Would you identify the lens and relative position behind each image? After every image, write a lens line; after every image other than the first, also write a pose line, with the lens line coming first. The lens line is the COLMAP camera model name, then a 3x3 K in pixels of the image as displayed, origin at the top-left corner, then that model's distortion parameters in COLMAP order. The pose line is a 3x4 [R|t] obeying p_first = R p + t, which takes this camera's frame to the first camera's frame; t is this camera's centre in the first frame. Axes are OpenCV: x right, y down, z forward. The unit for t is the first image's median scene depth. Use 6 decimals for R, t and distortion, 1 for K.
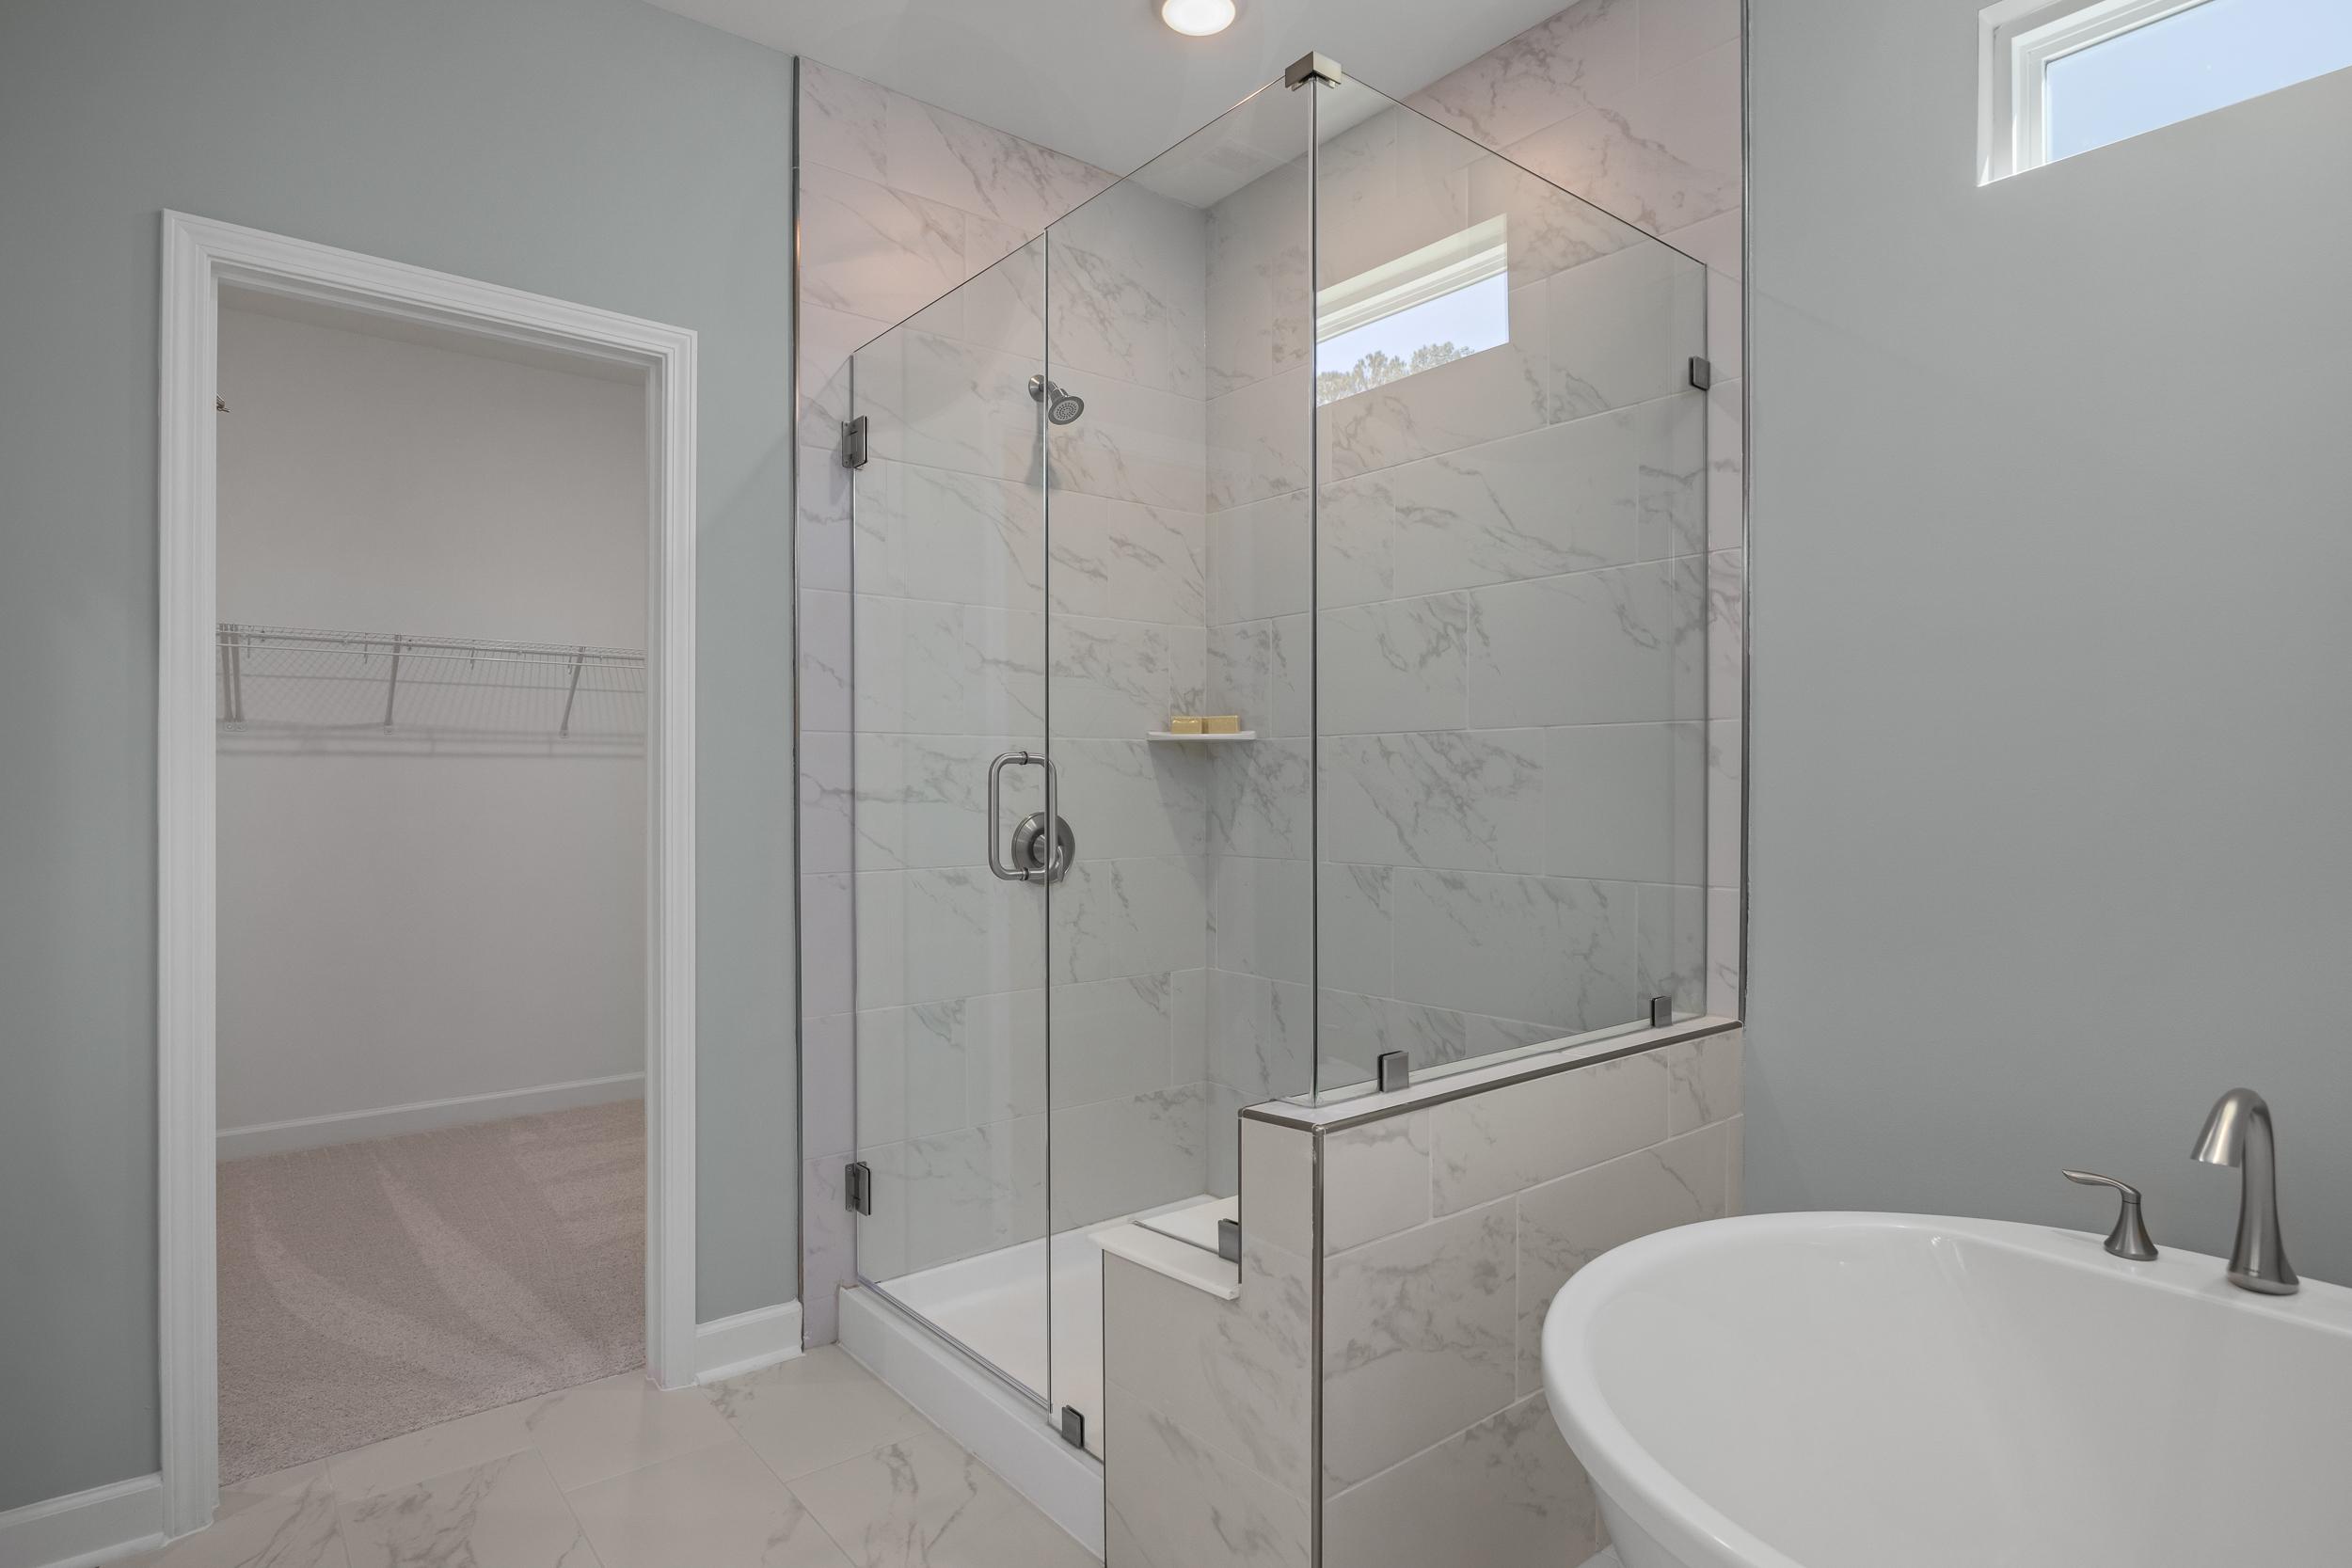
lens RADIAL K [[1278.0, 0, 1179.8], [0, 1278.0, 790.1], [0, 0, 1]] dist [-0.004210, 0.001273]
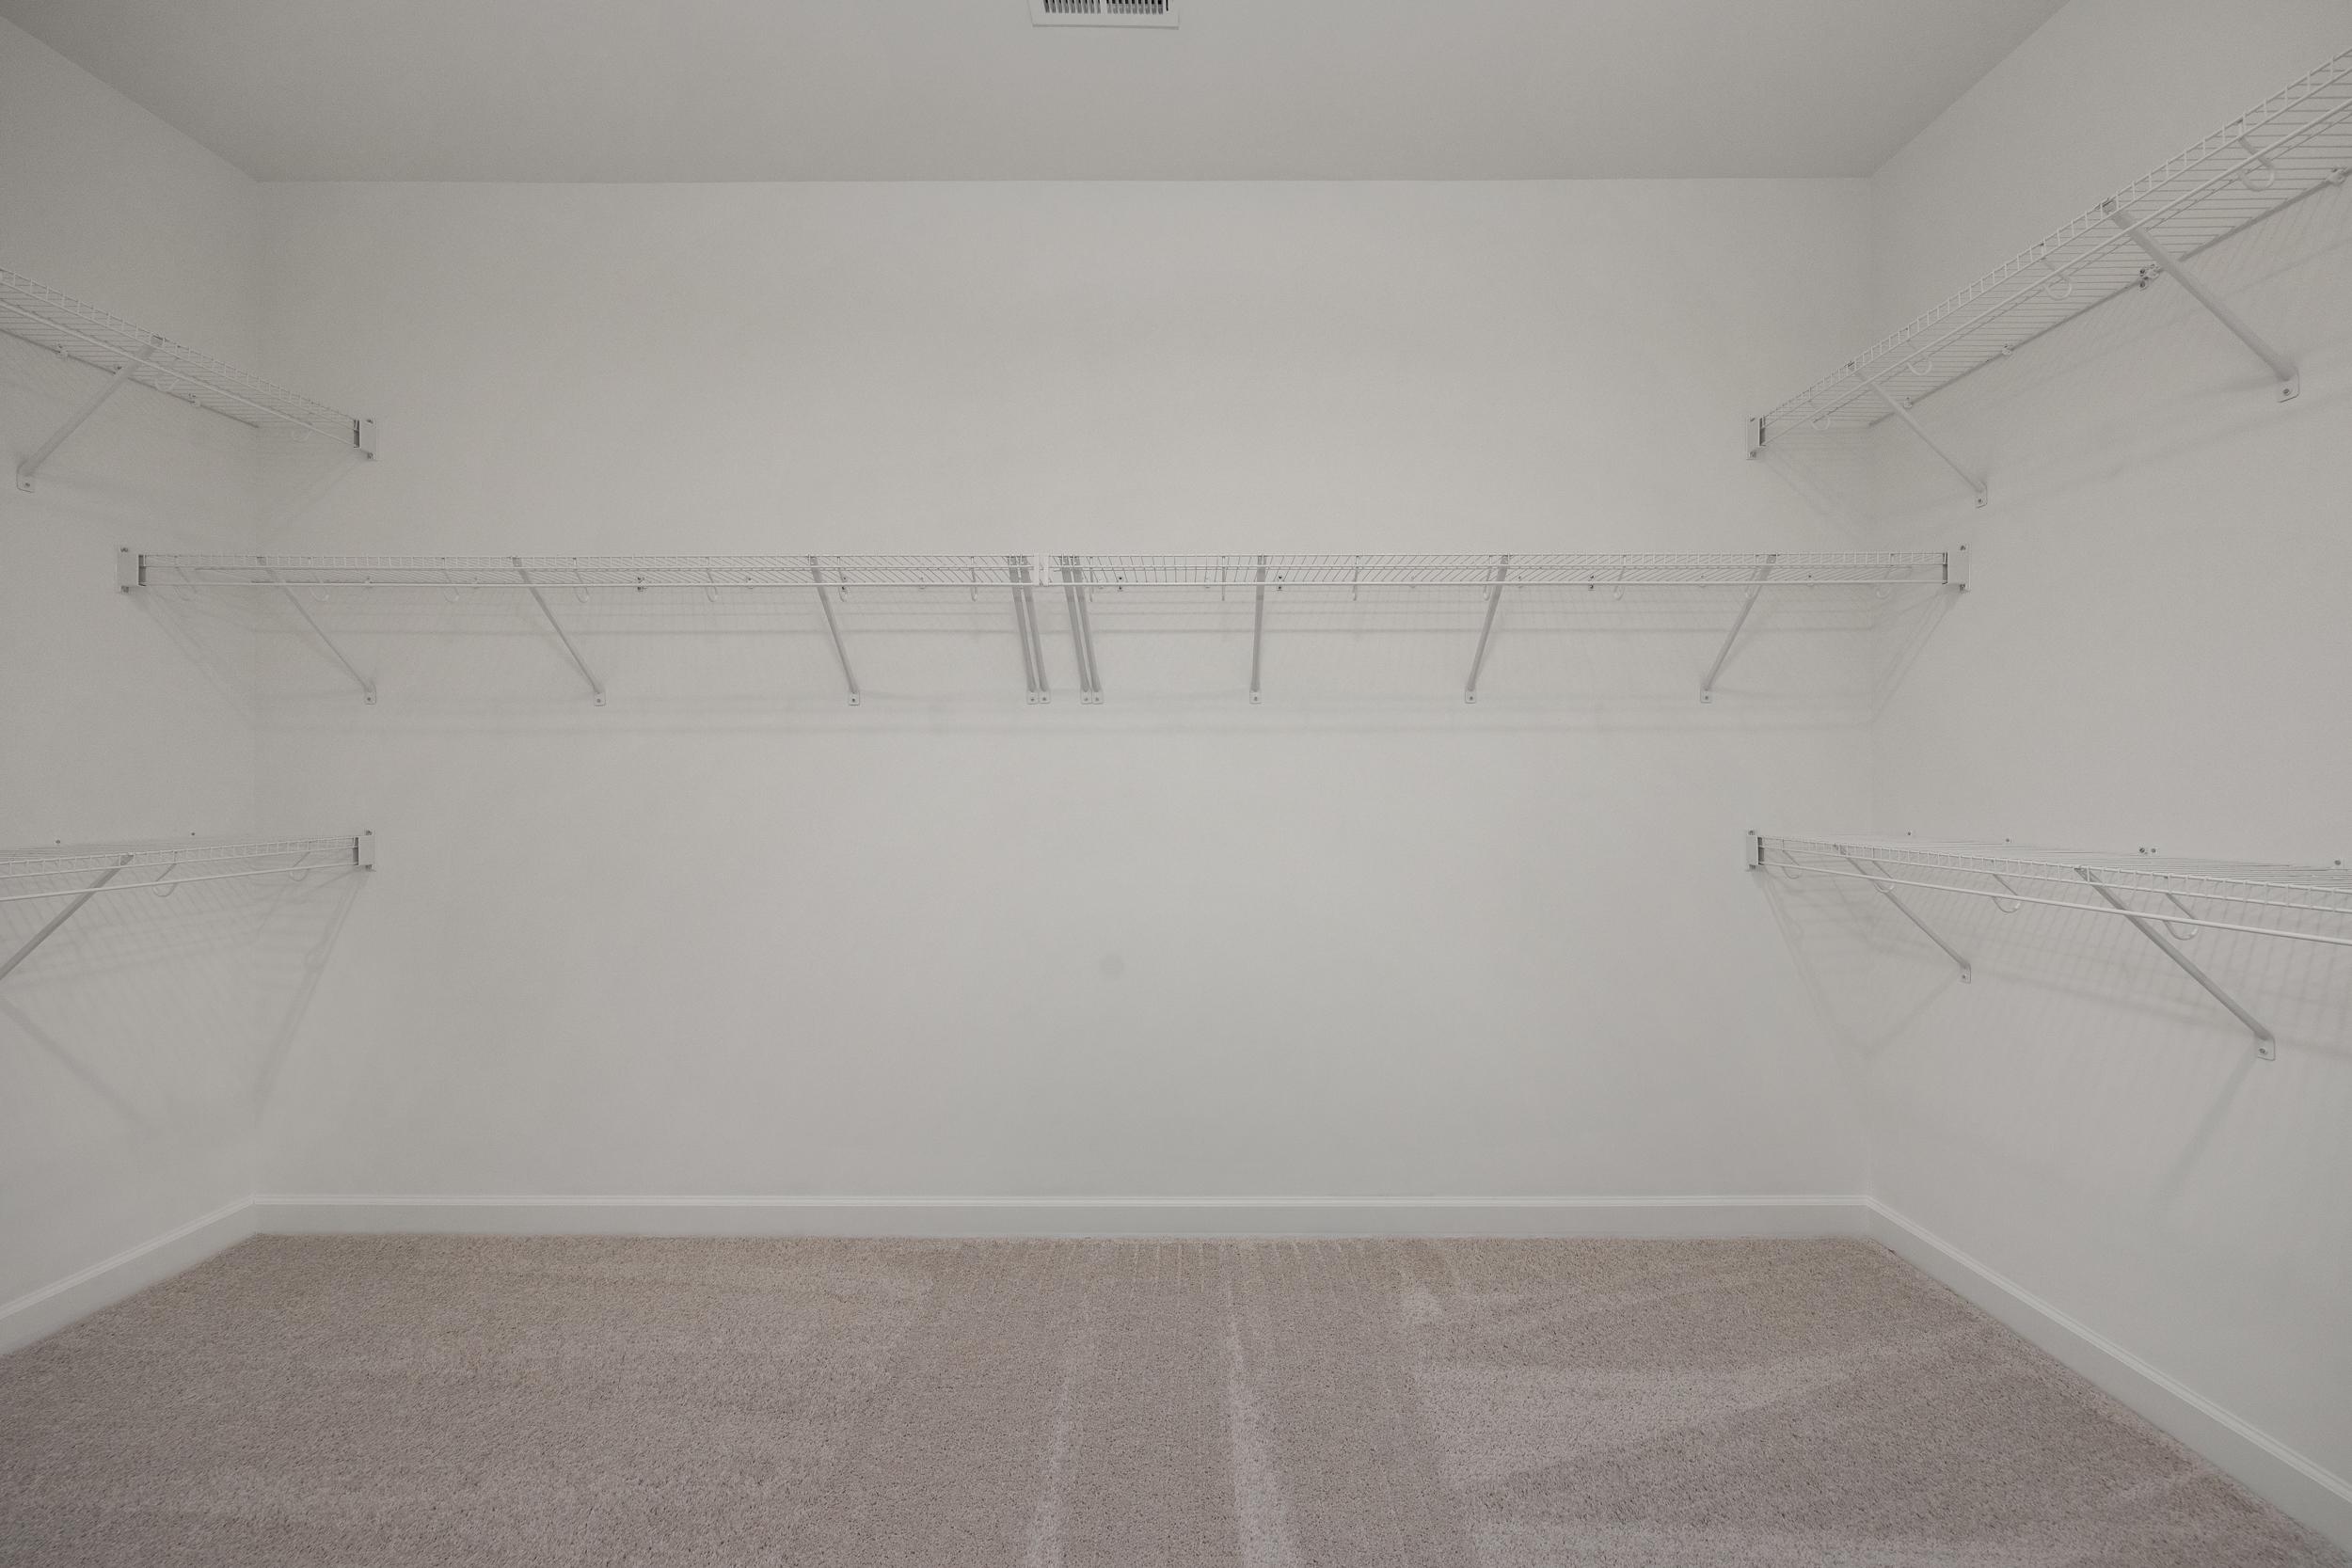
lens RADIAL K [[1278.0, 0, 1173.6], [0, 1278.0, 780.7], [0, 0, 1]] dist [-0.004210, 0.001273]
pose [[0.803061, 0.003226, -0.595888, -0.218771], [-0.005229, 0.999985, -0.001634, 0.004066], [0.595874, 0.004429, 0.803066, 0.383749]]
